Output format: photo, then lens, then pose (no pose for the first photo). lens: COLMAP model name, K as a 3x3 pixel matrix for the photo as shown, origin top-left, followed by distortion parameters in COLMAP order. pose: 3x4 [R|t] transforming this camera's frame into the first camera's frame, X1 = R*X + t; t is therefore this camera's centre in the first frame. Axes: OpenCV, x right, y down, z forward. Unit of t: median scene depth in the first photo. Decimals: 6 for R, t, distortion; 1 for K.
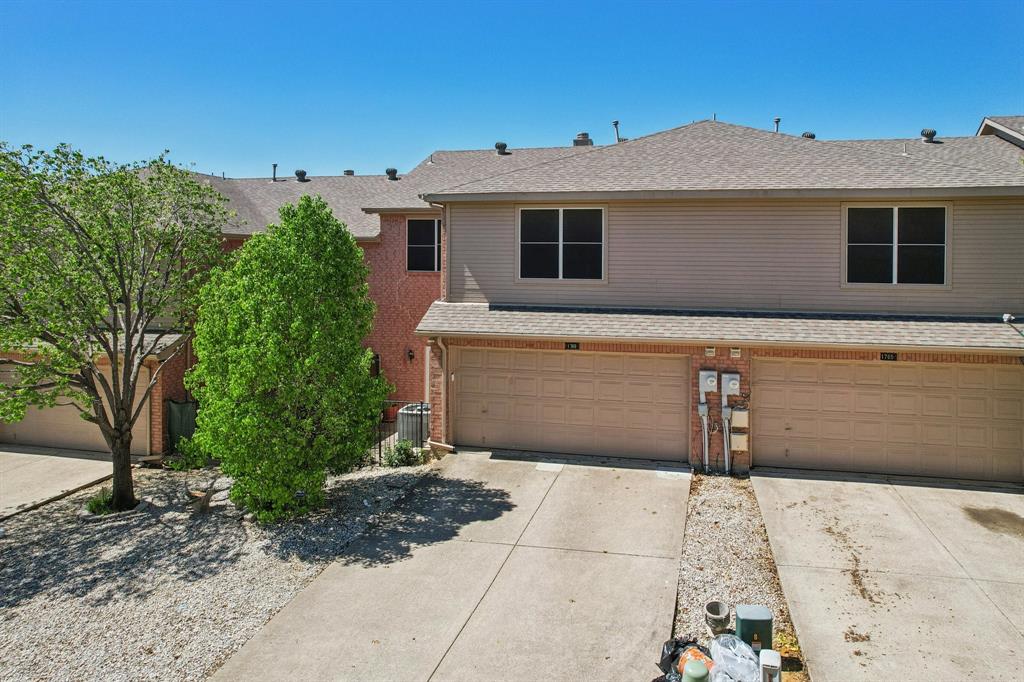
lens RADIAL K [[677.2, 0, 520.7], [0, 677.2, 290.4], [0, 0, 1]] dist [-0.064767, 0.047540]
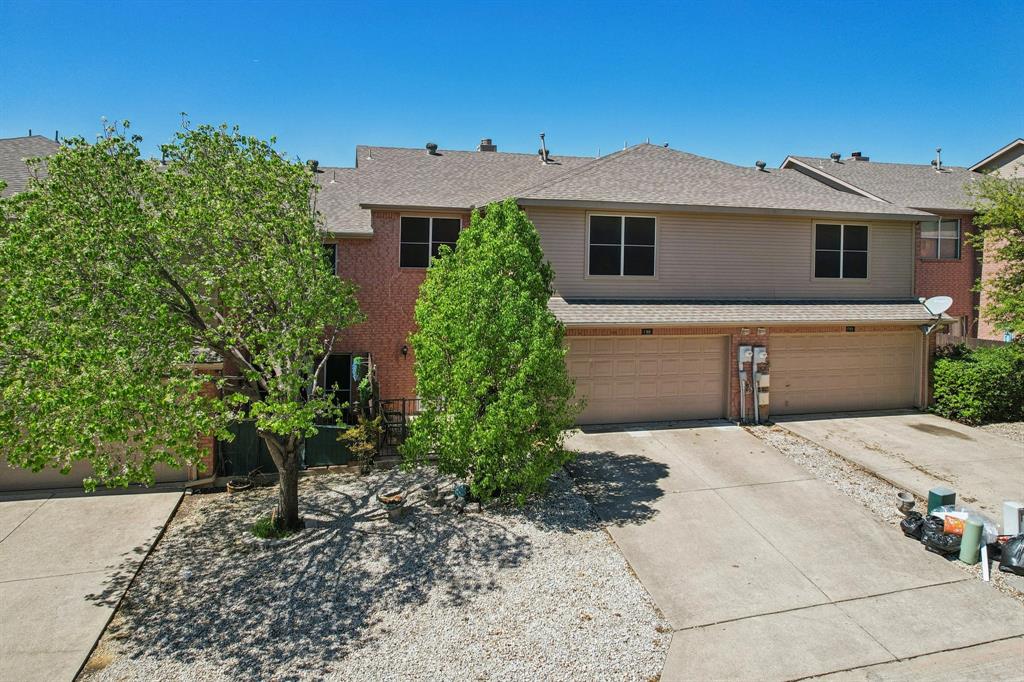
lens RADIAL K [[677.2, 0, 507.3], [0, 677.2, 279.3], [0, 0, 1]] dist [-0.064767, 0.047540]
pose [[0.894056, -0.007215, 0.447897, -0.718267], [0.009461, 0.999951, -0.002776, -0.010624], [-0.447856, 0.006719, 0.894081, 0.039106]]
